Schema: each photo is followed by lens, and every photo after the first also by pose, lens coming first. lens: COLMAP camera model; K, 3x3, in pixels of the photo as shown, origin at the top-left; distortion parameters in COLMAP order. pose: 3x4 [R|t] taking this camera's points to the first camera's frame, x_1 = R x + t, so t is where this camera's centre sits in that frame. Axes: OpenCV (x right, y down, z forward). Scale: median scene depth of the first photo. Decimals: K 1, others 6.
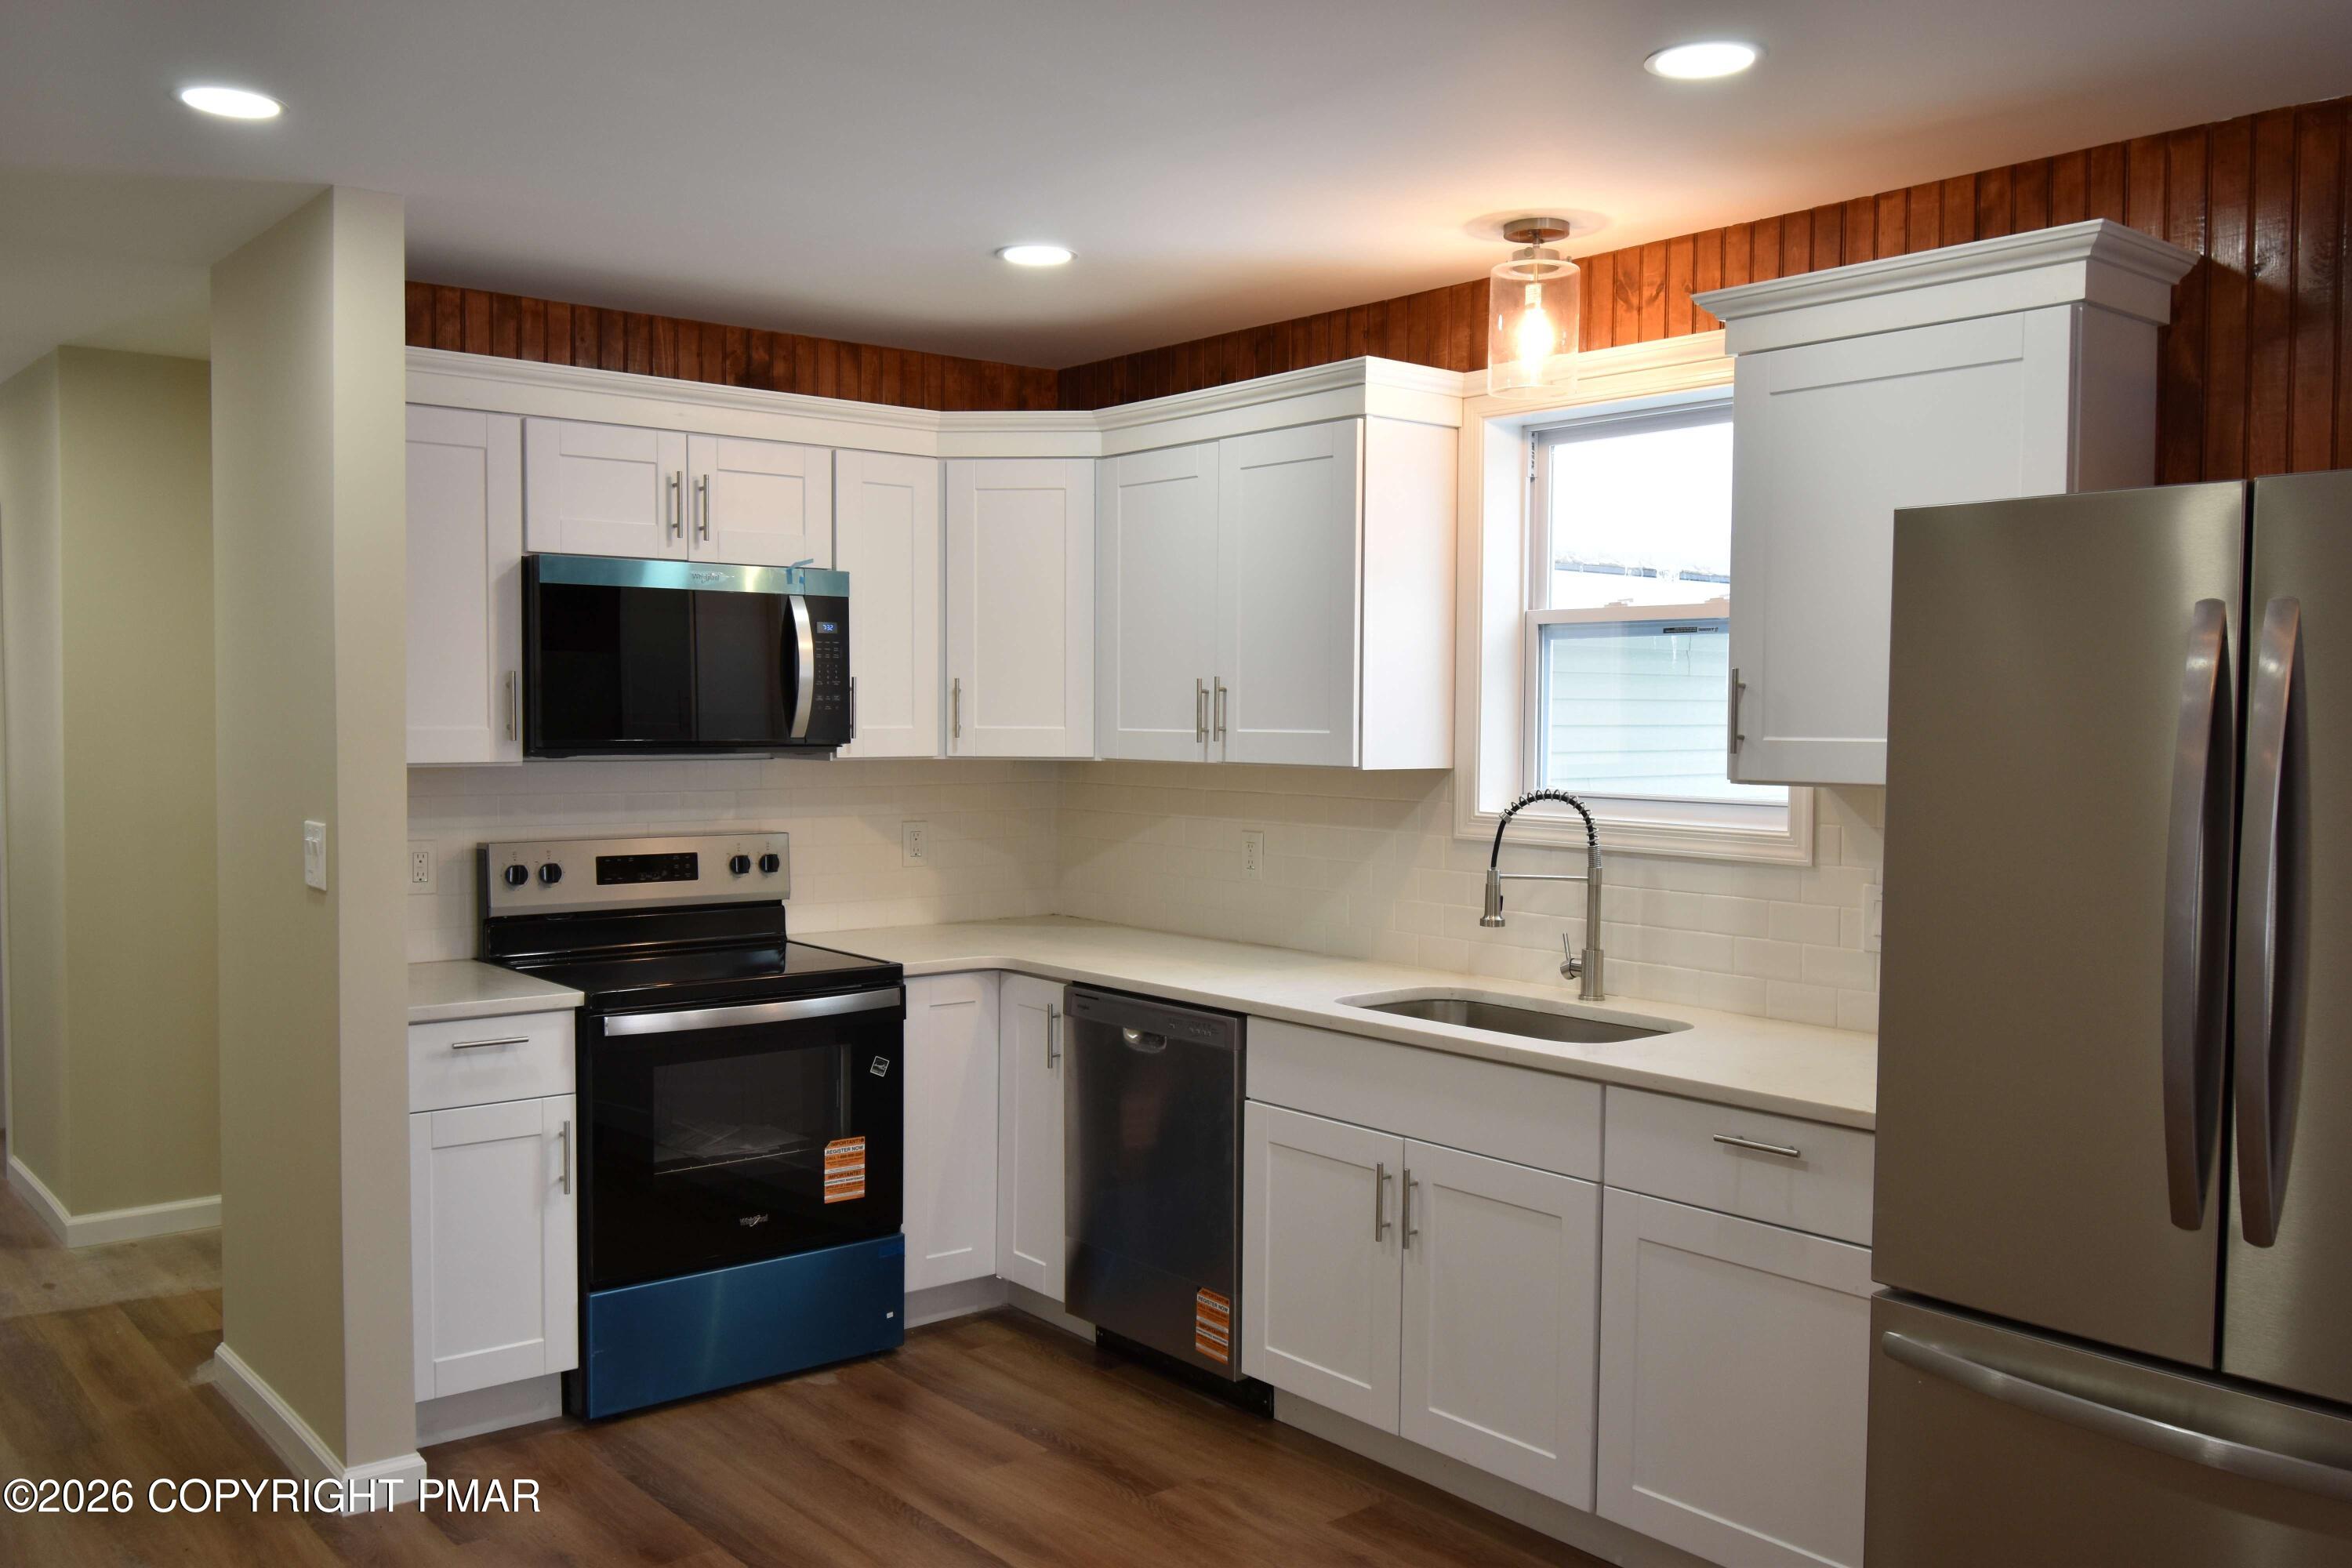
lens RADIAL K [[1718.5, 0, 1161.0], [0, 1718.5, 777.2], [0, 0, 1]] dist [-0.010199, -0.002449]
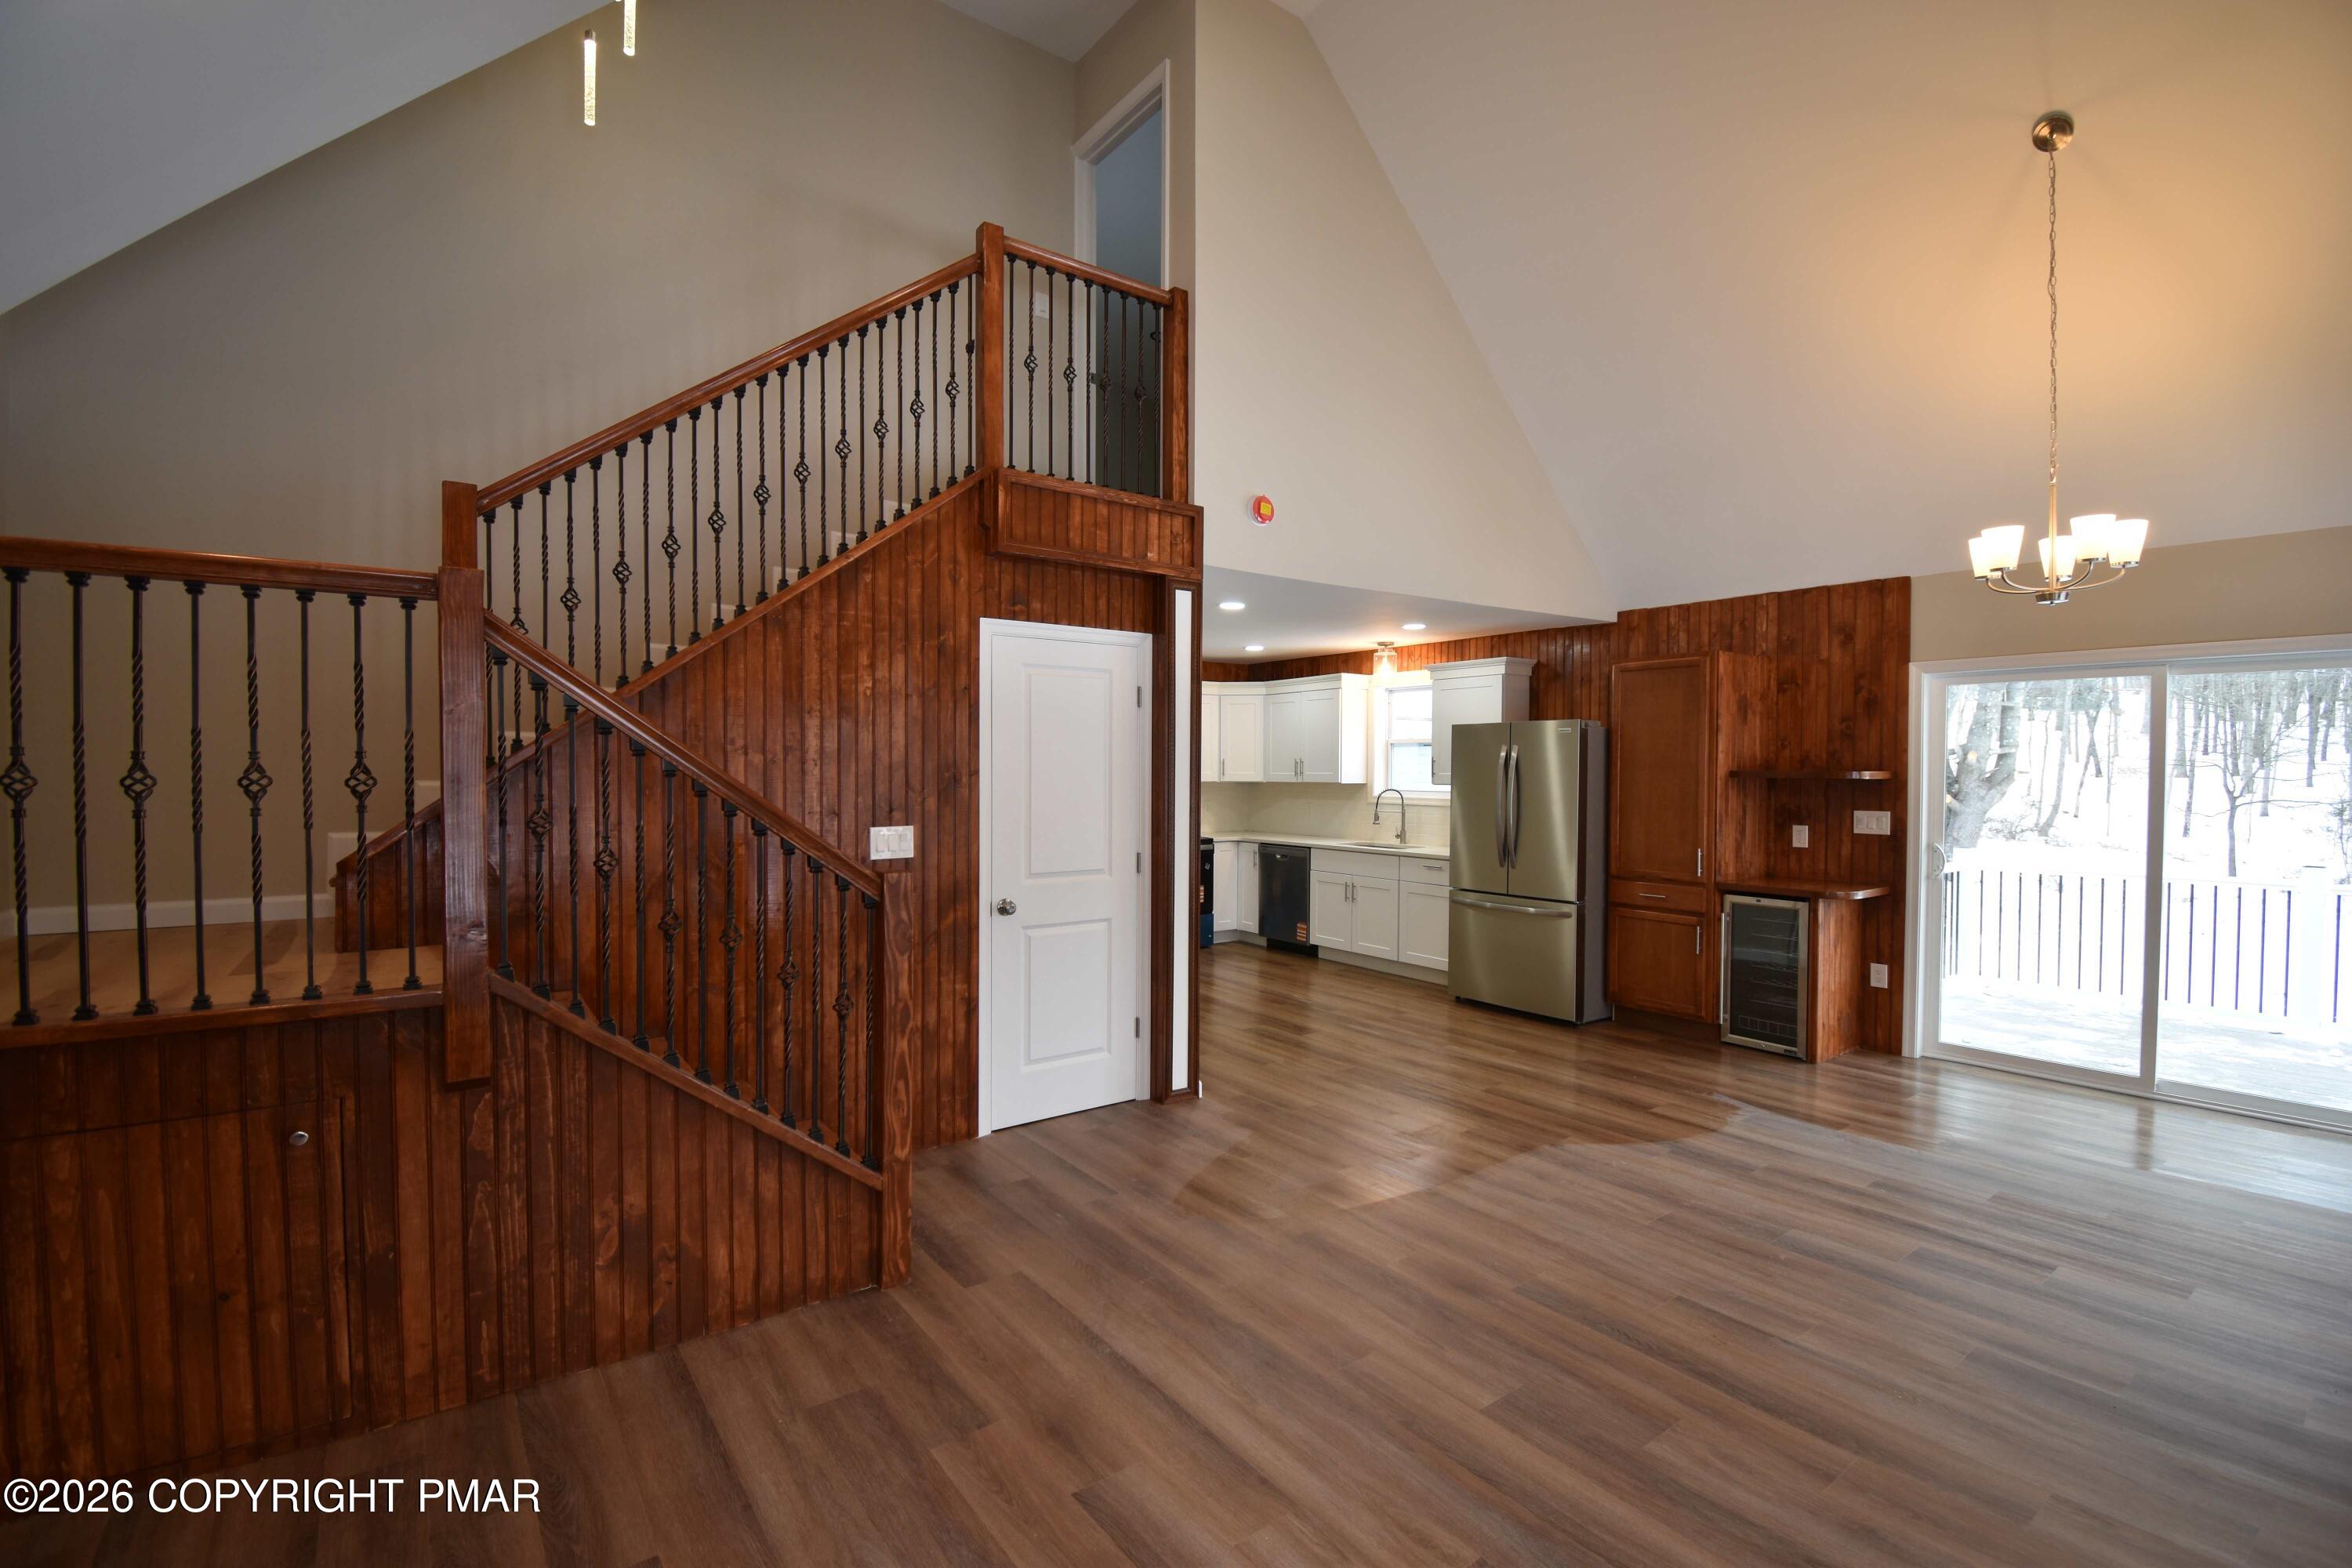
lens RADIAL K [[924.0, 0, 1176.0], [0, 924.0, 784.0], [0, 0, 1]] dist [-0.000332, -0.000033]
pose [[0.997762, -0.001769, -0.066835, -0.108012], [0.000129, 0.999699, -0.024536, 0.047323], [0.066858, 0.024472, 0.997462, -1.033607]]
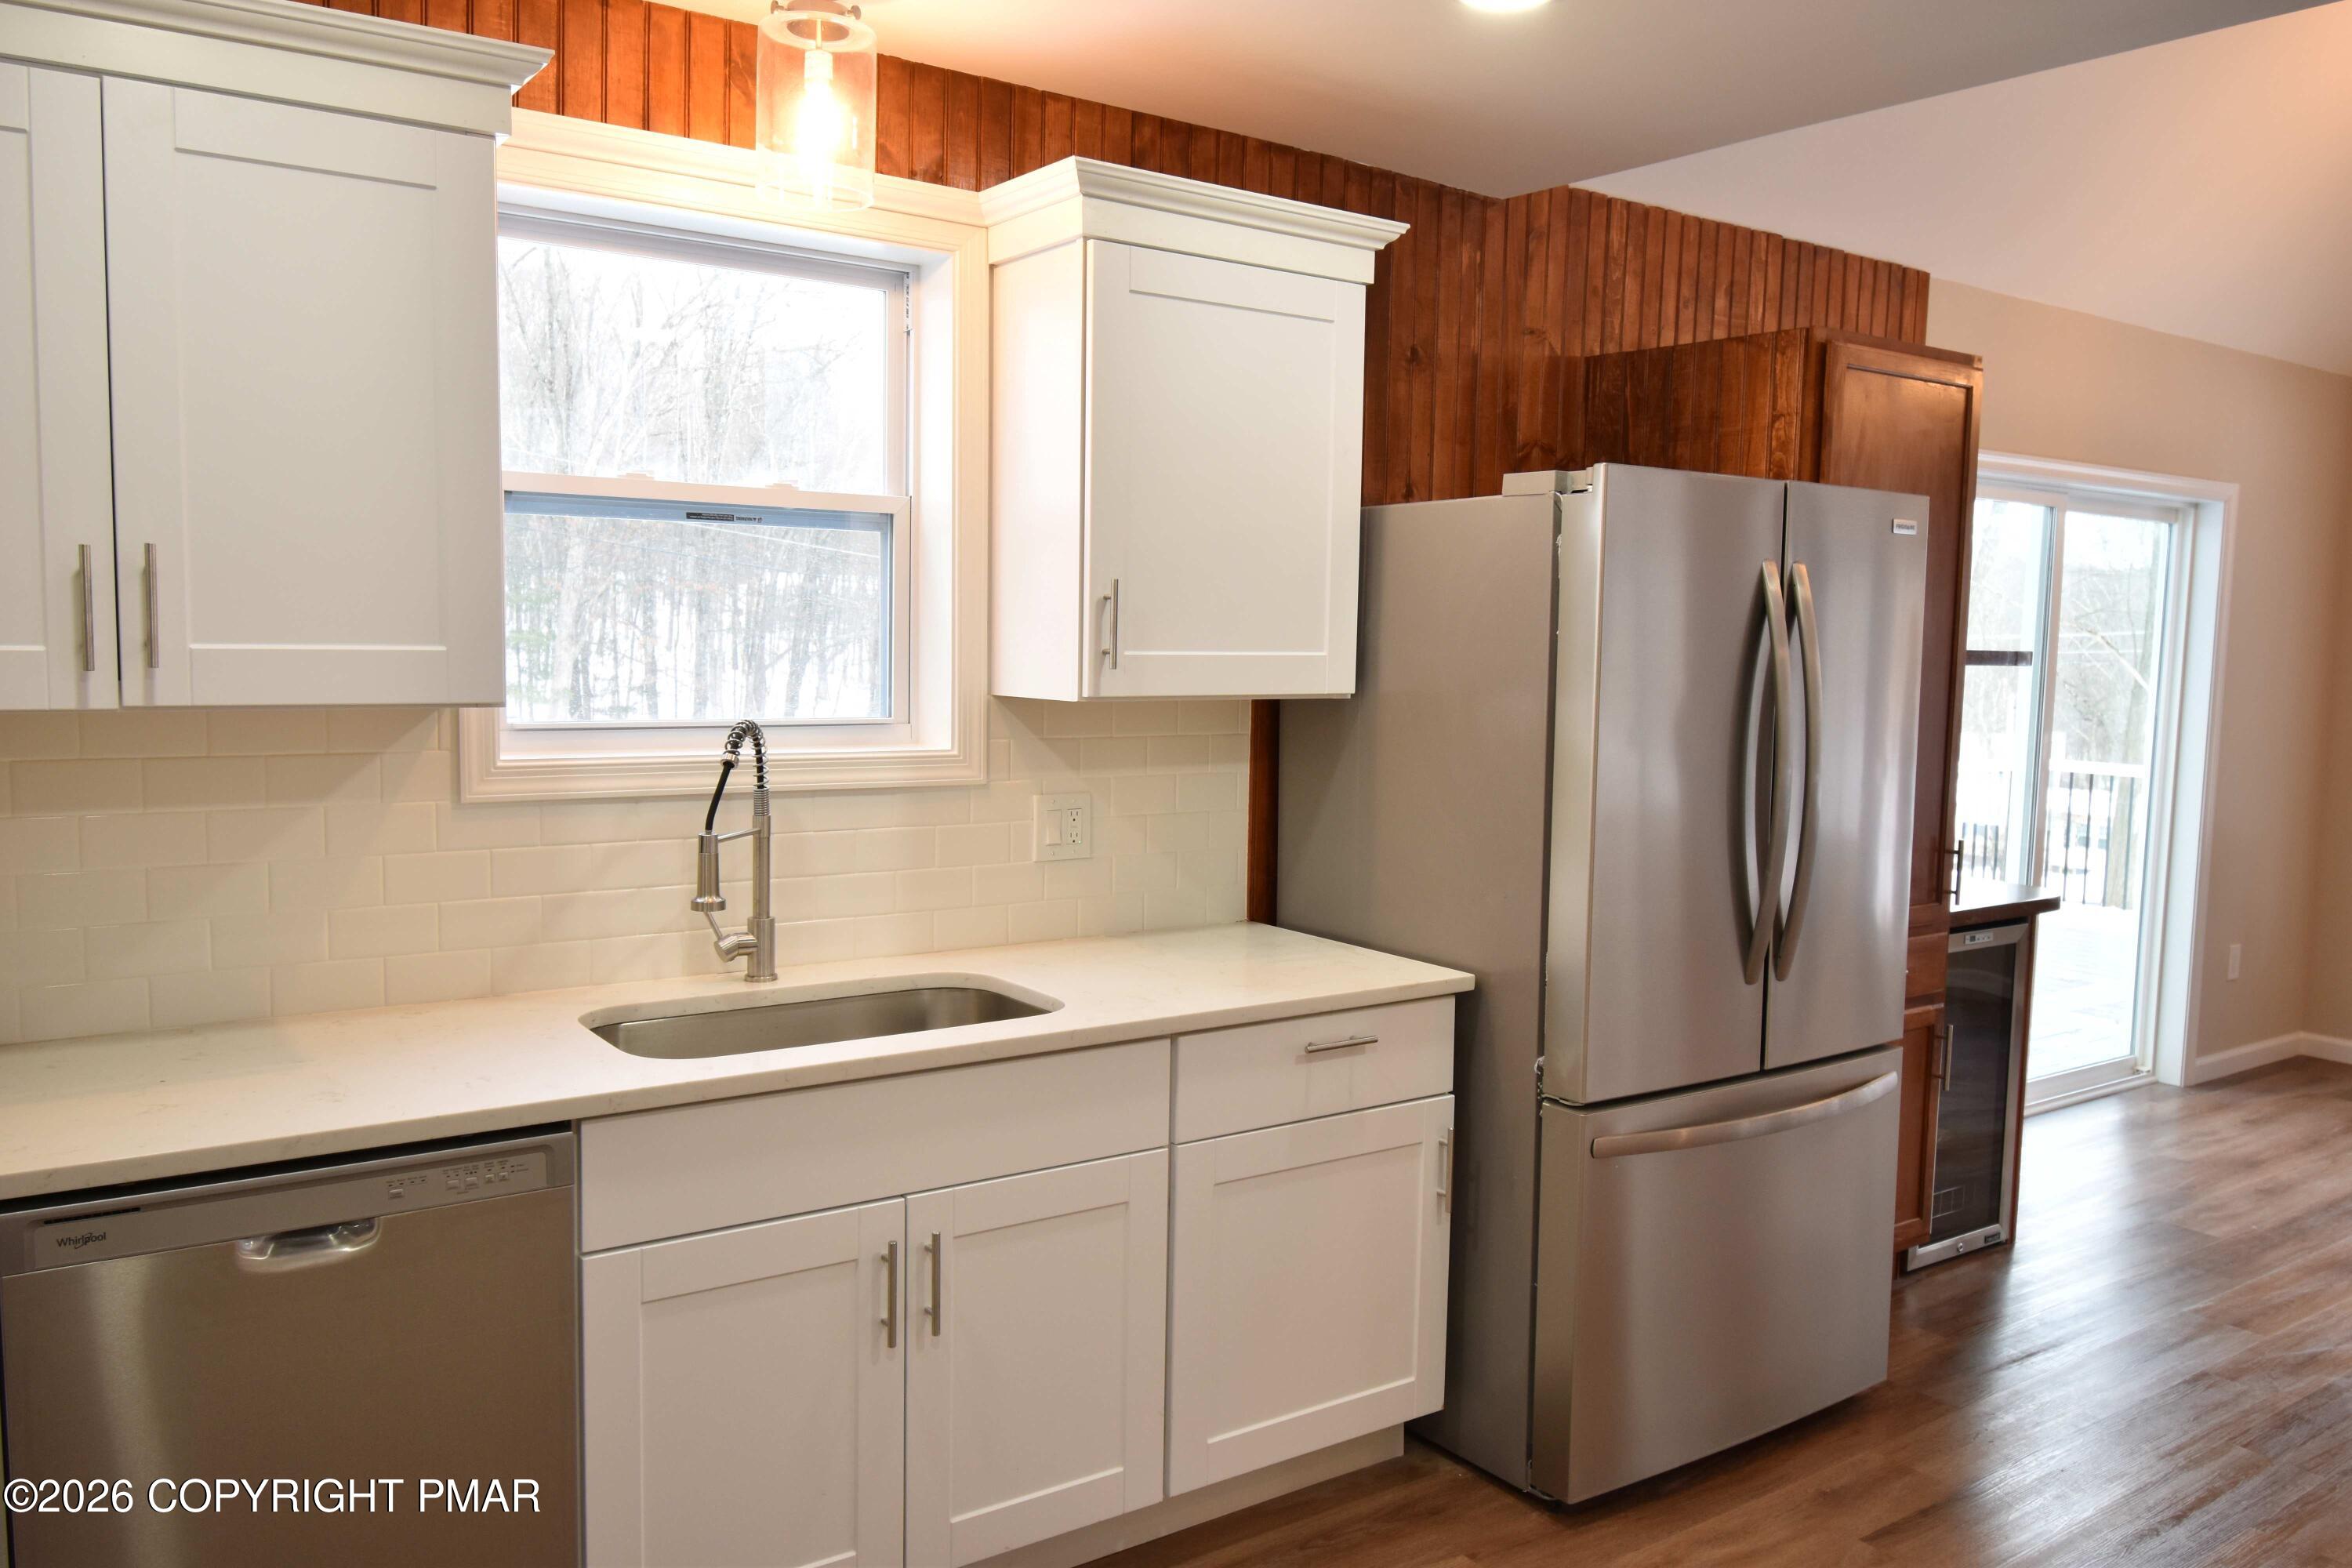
lens RADIAL K [[1718.5, 0, 1161.0], [0, 1718.5, 777.2], [0, 0, 1]] dist [-0.010199, -0.002449]
pose [[0.138629, -0.083949, 0.986780, -0.504343], [0.023284, 0.996402, 0.081496, -0.025103], [-0.990071, 0.011679, 0.140085, 0.708749]]
